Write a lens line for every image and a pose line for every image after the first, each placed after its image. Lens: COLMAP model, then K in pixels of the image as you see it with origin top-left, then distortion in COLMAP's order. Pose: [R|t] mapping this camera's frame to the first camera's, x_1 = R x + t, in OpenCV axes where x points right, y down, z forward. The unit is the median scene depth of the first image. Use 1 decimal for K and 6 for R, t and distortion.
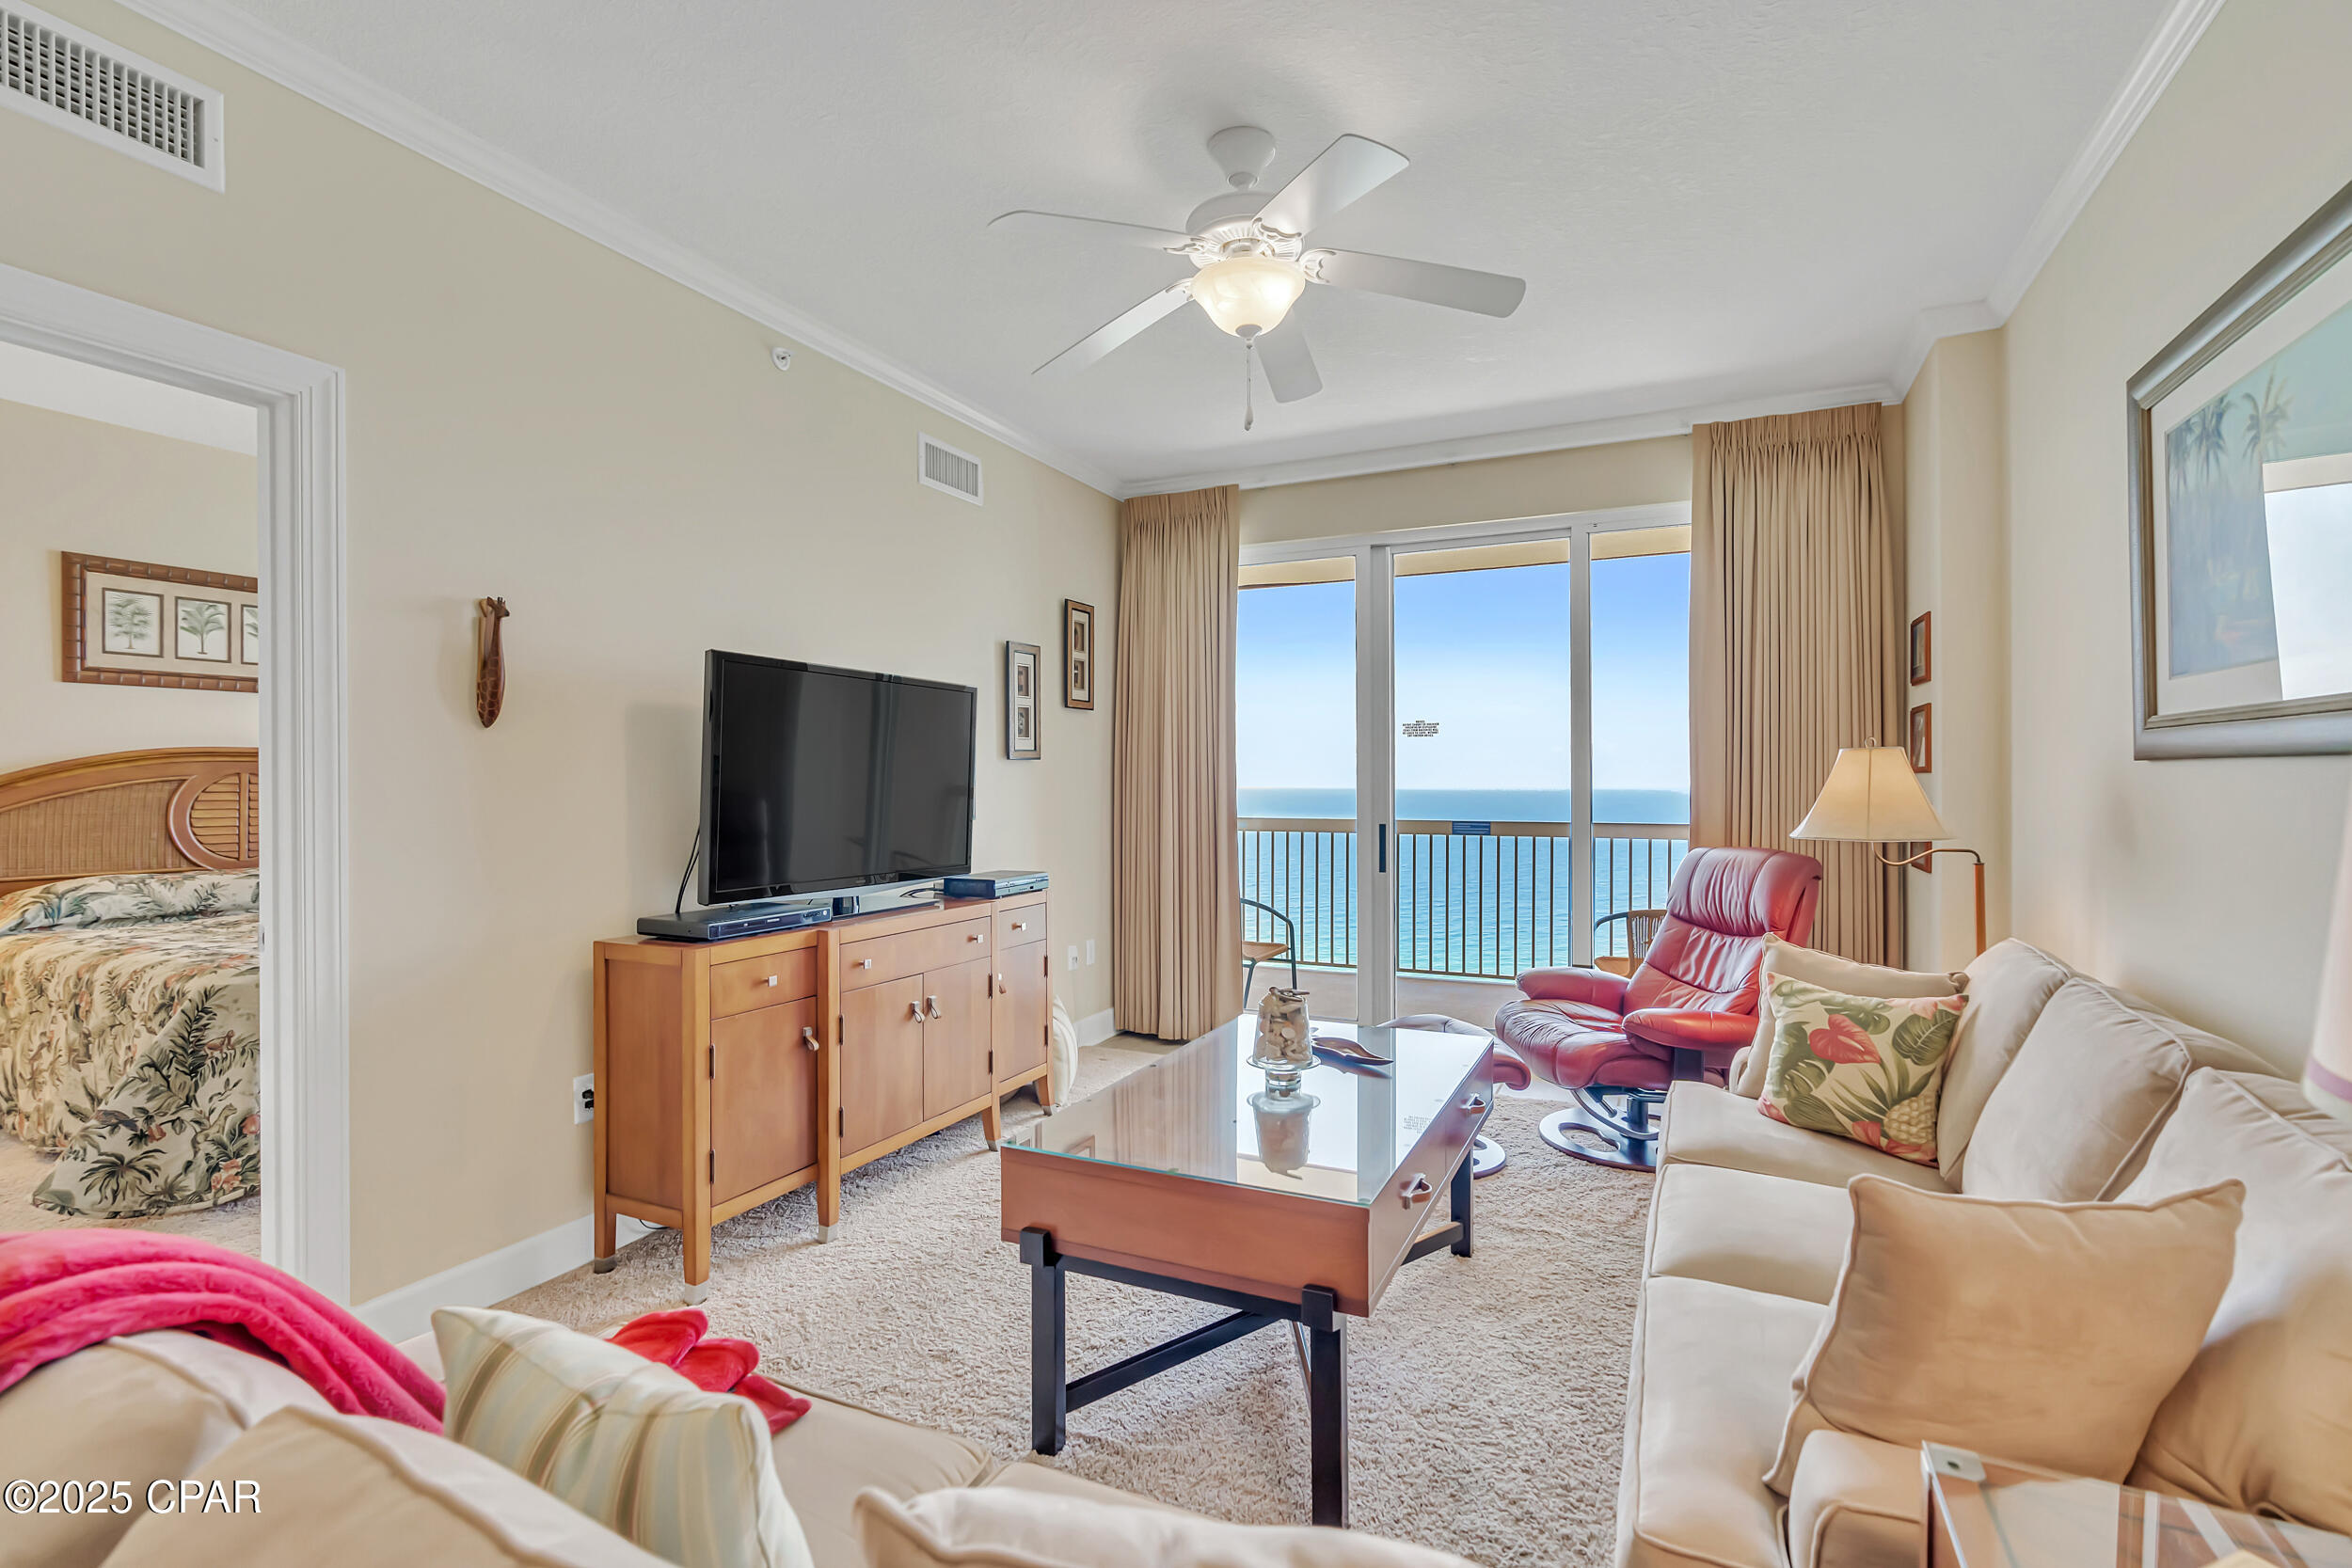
lens RADIAL K [[1063.9, 0, 1195.3], [0, 1063.9, 780.2], [0, 0, 1]] dist [-0.003730, 0.000710]
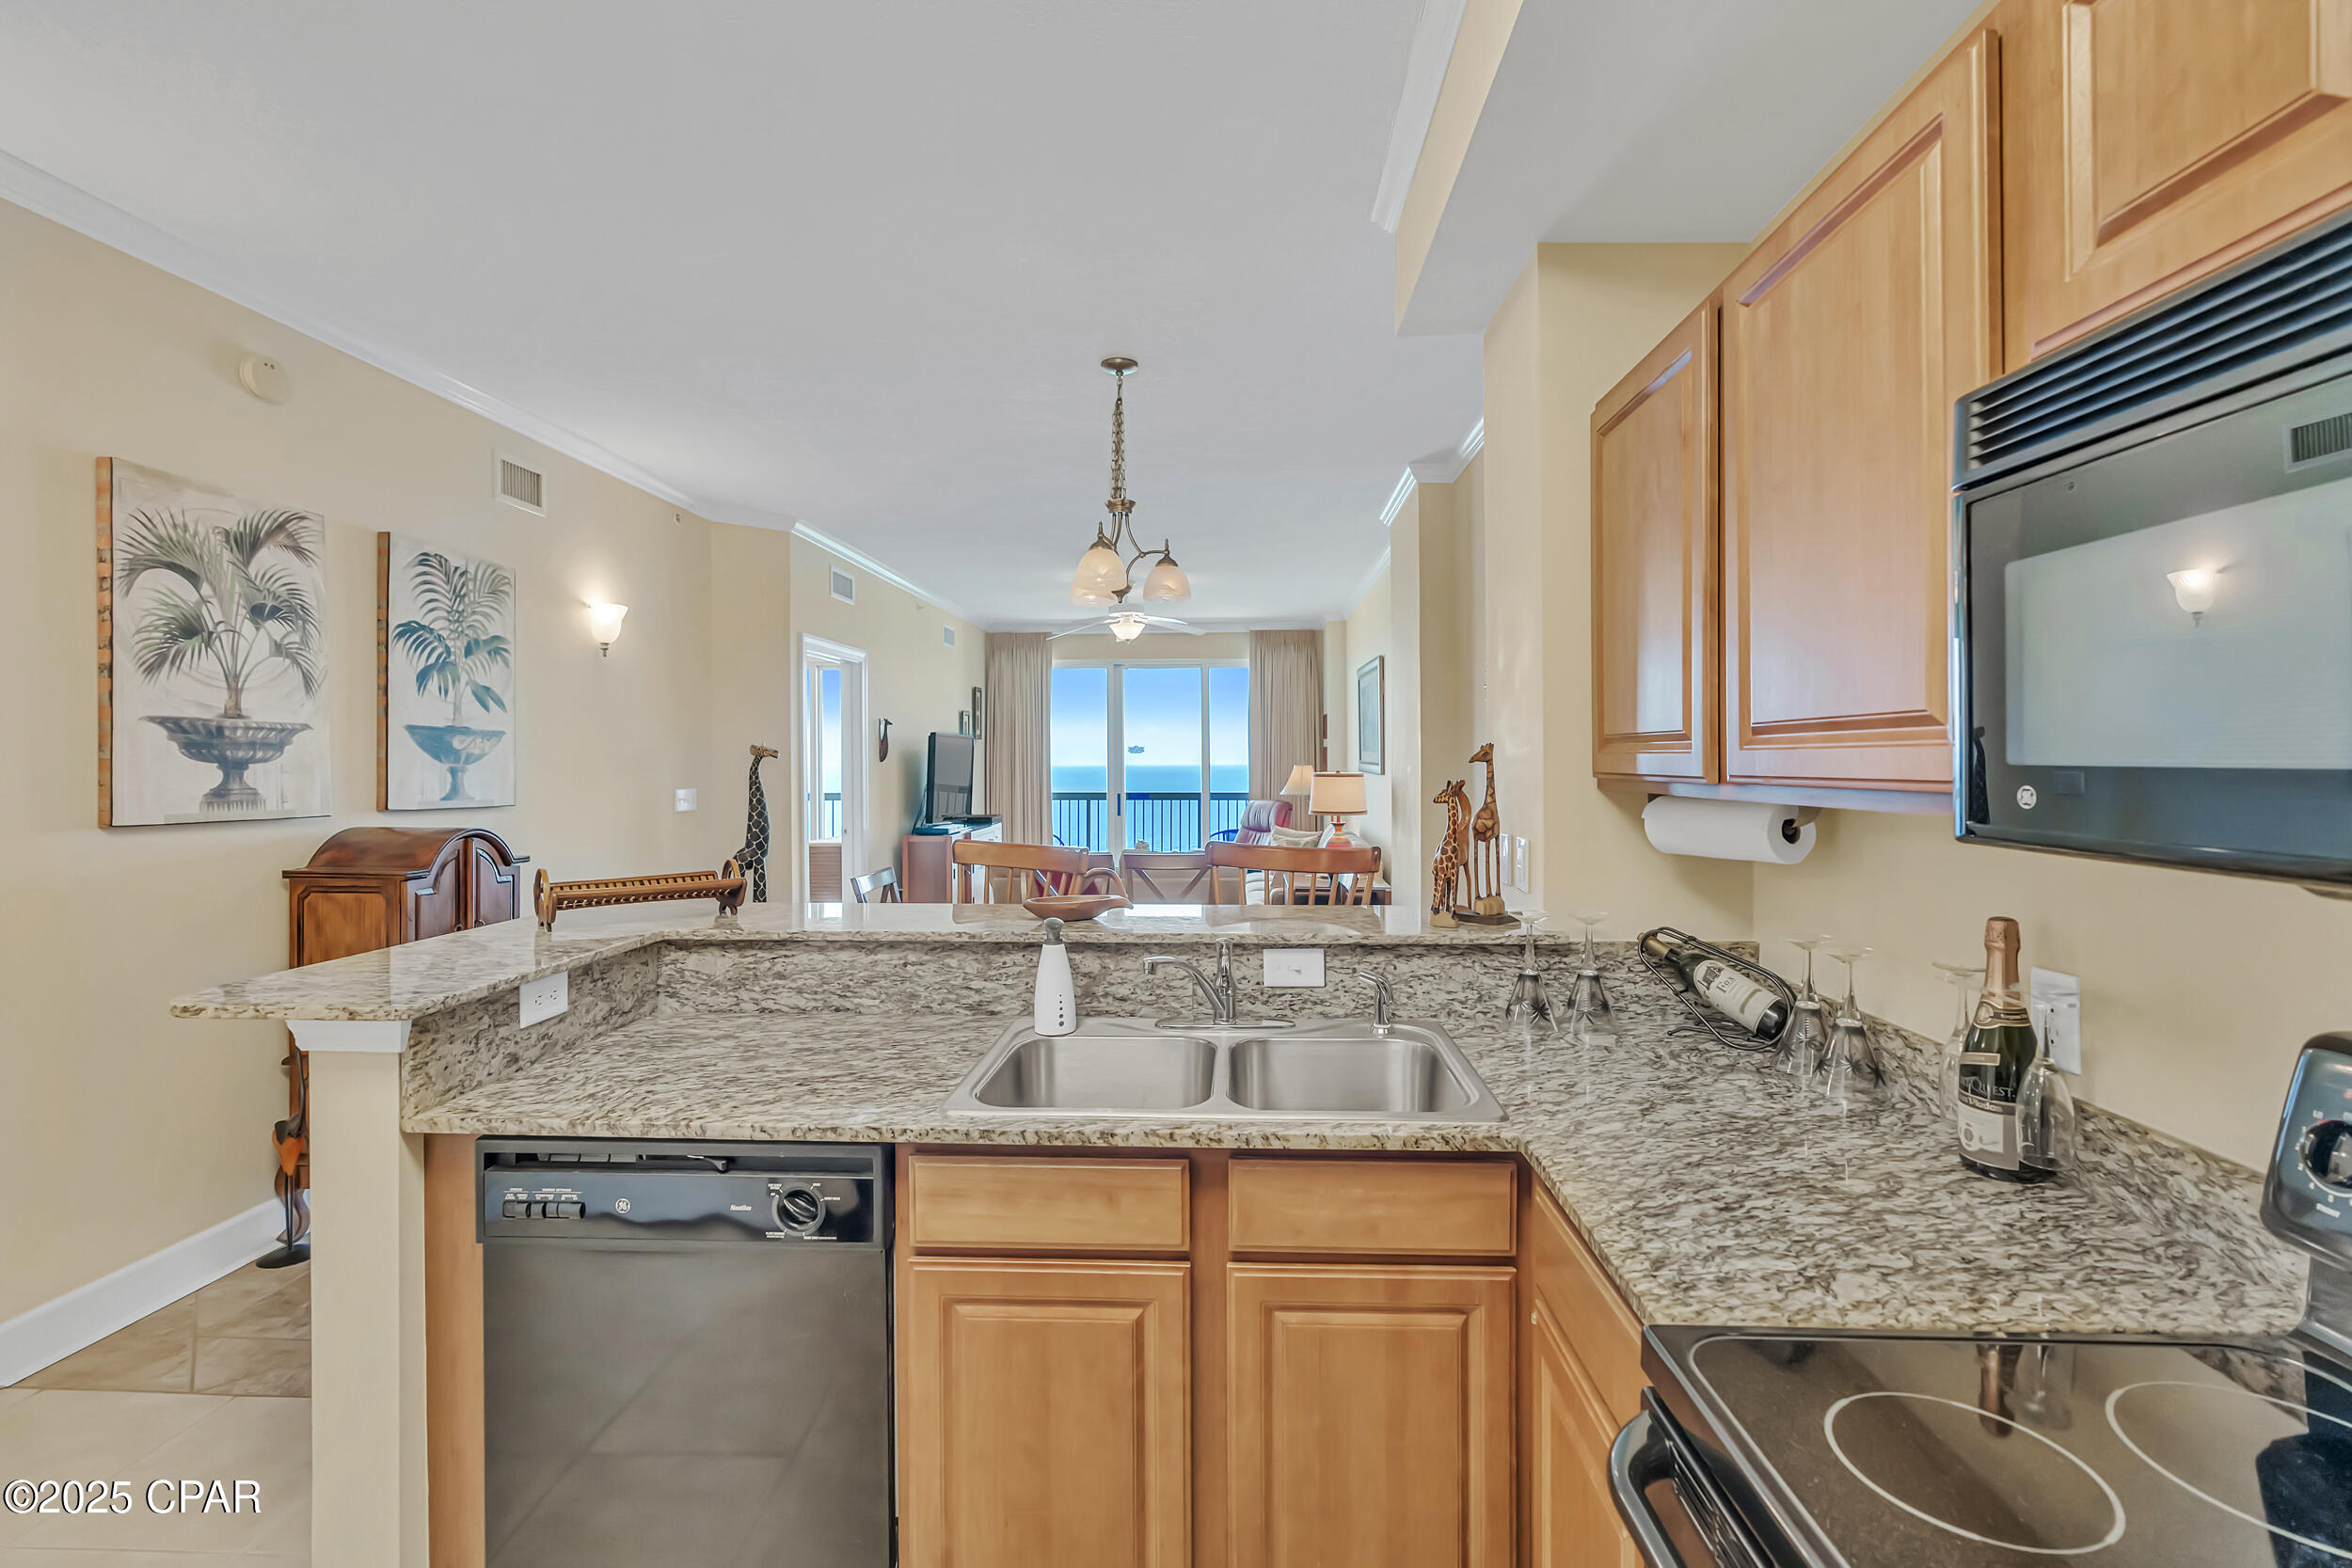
lens RADIAL K [[1047.3, 0, 1189.1], [0, 1047.3, 766.5], [0, 0, 1]] dist [-0.008397, 0.000670]
pose [[0.925562, -0.003623, 0.378579, -0.638240], [0.000460, 0.999964, 0.008445, -0.039800], [-0.378596, -0.007643, 0.925531, -1.312847]]
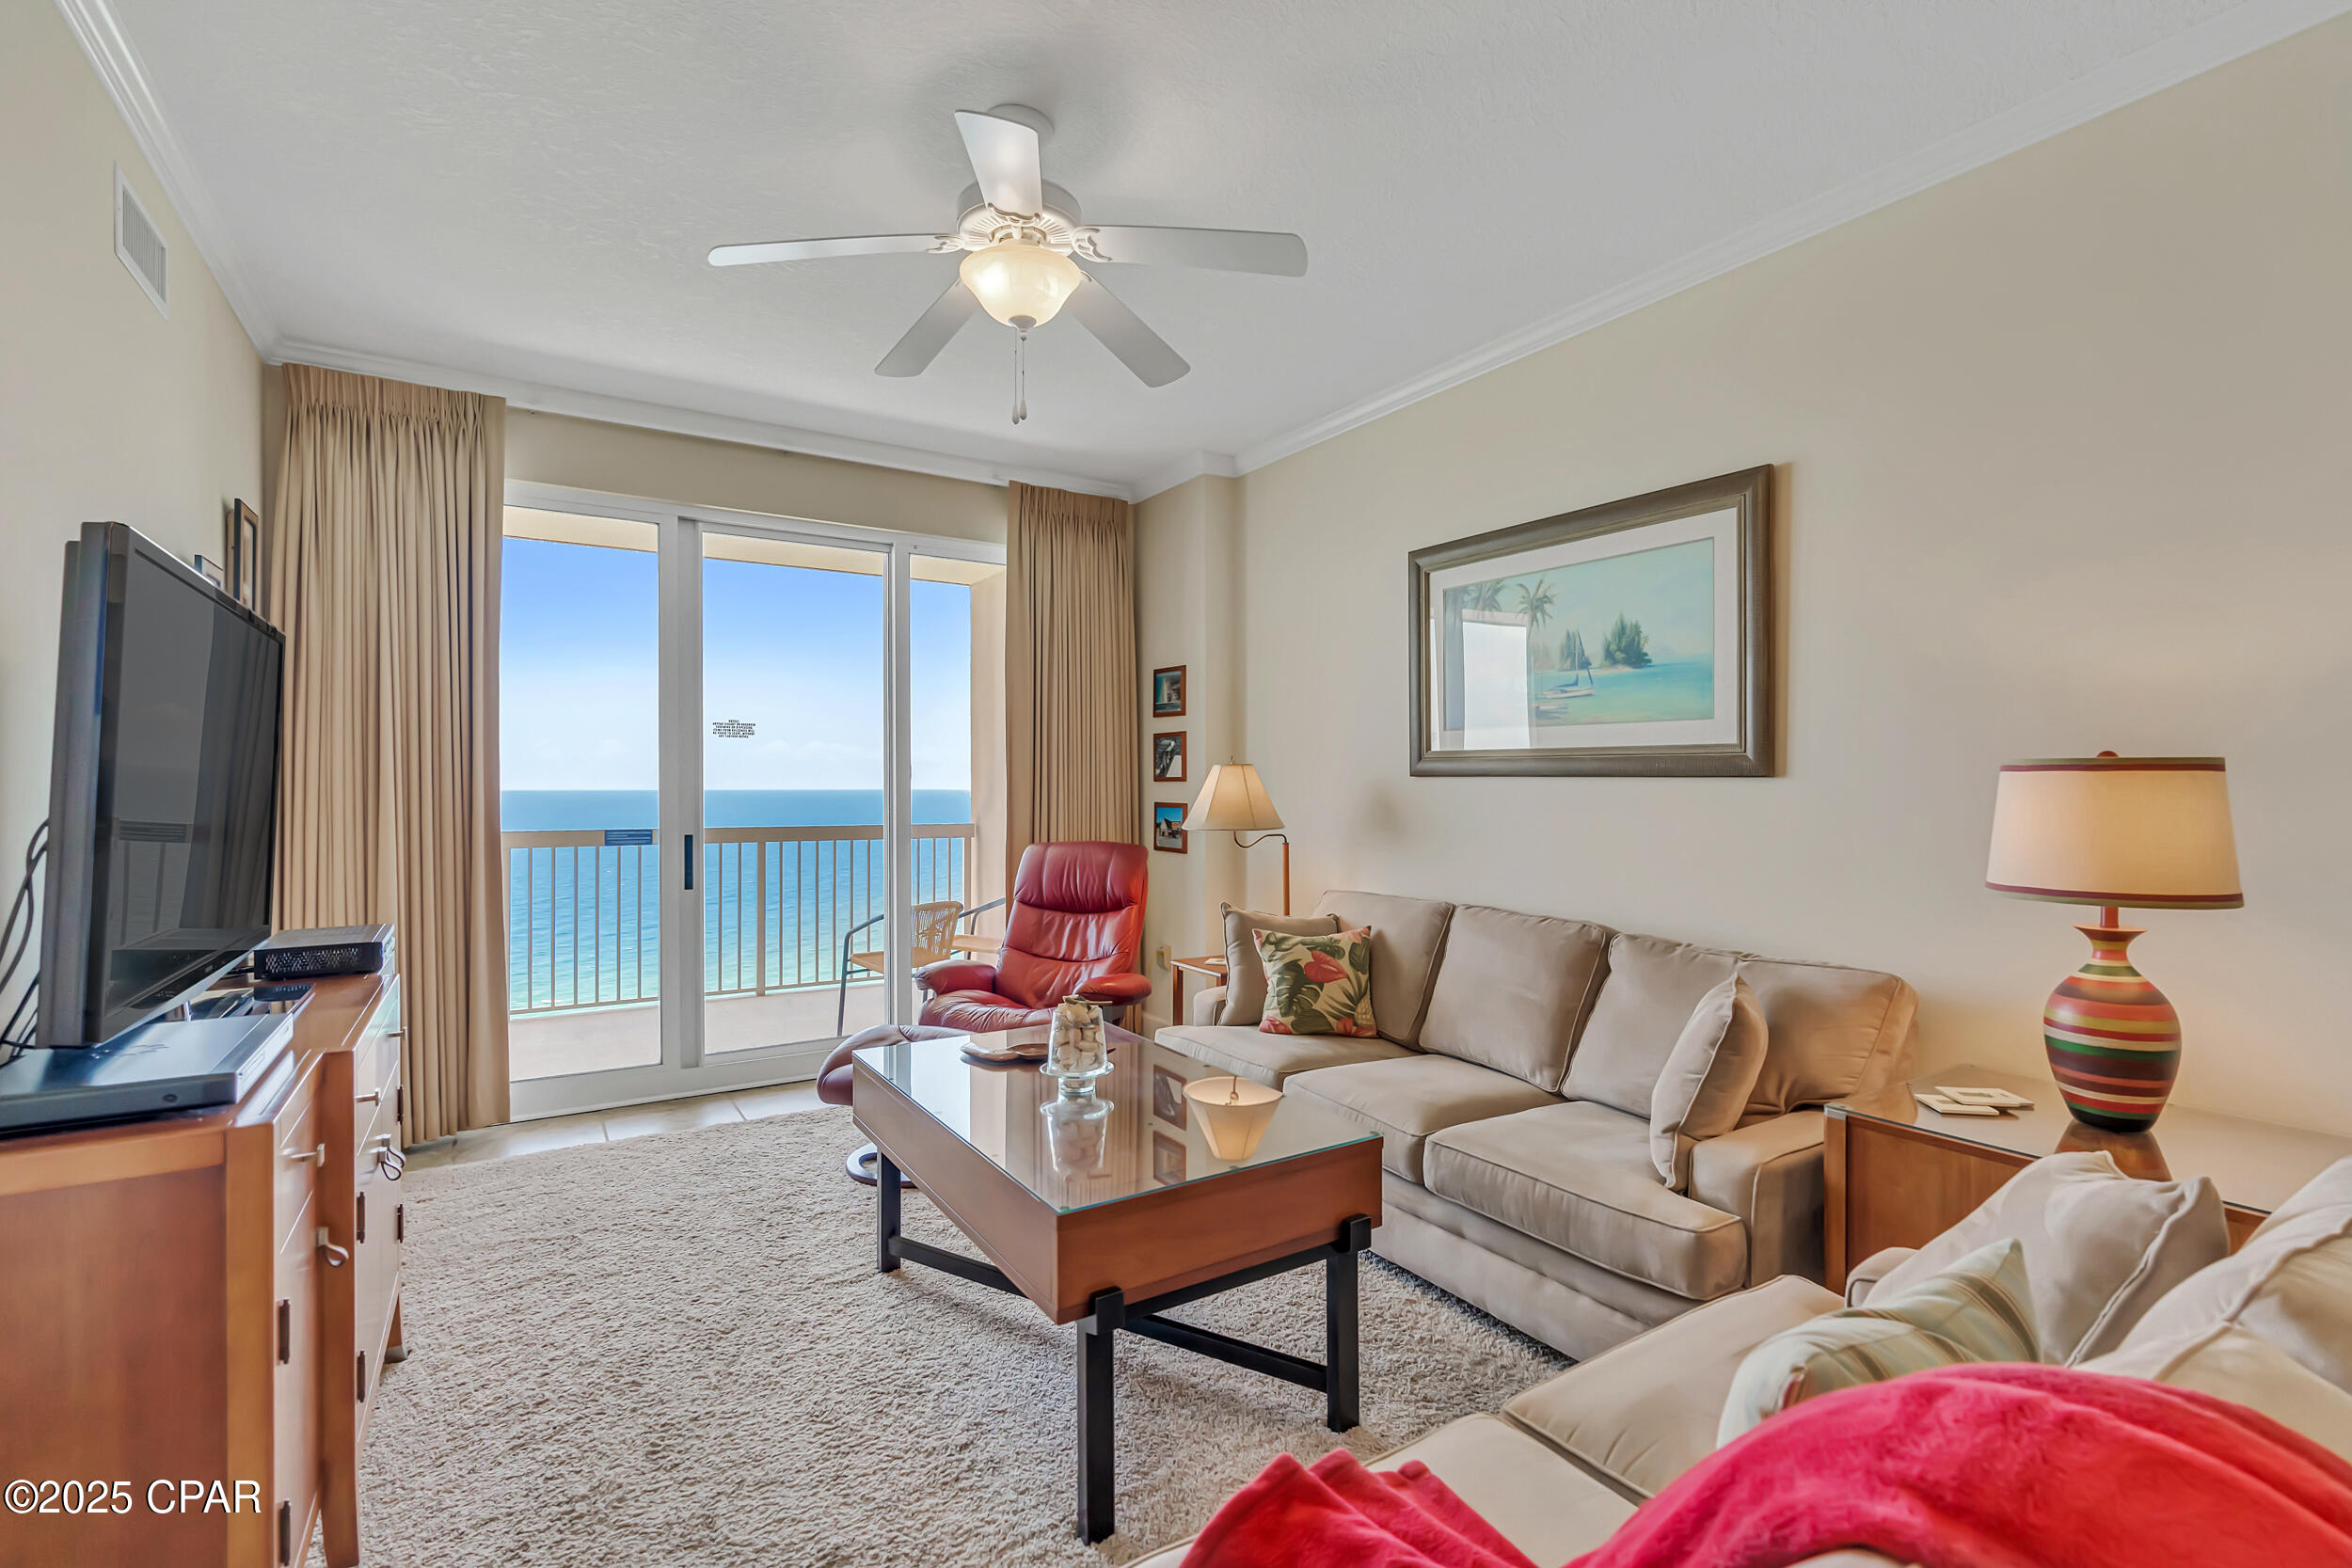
lens RADIAL K [[1058.6, 0, 1184.5], [0, 1058.6, 782.7], [0, 0, 1]] dist [-0.001486, 0.000730]
pose [[0.540414, 0.002905, 0.841394, -0.436368], [-0.003697, 0.999993, -0.001078, -0.003298], [-0.841391, -0.002528, 0.540421, 0.231518]]
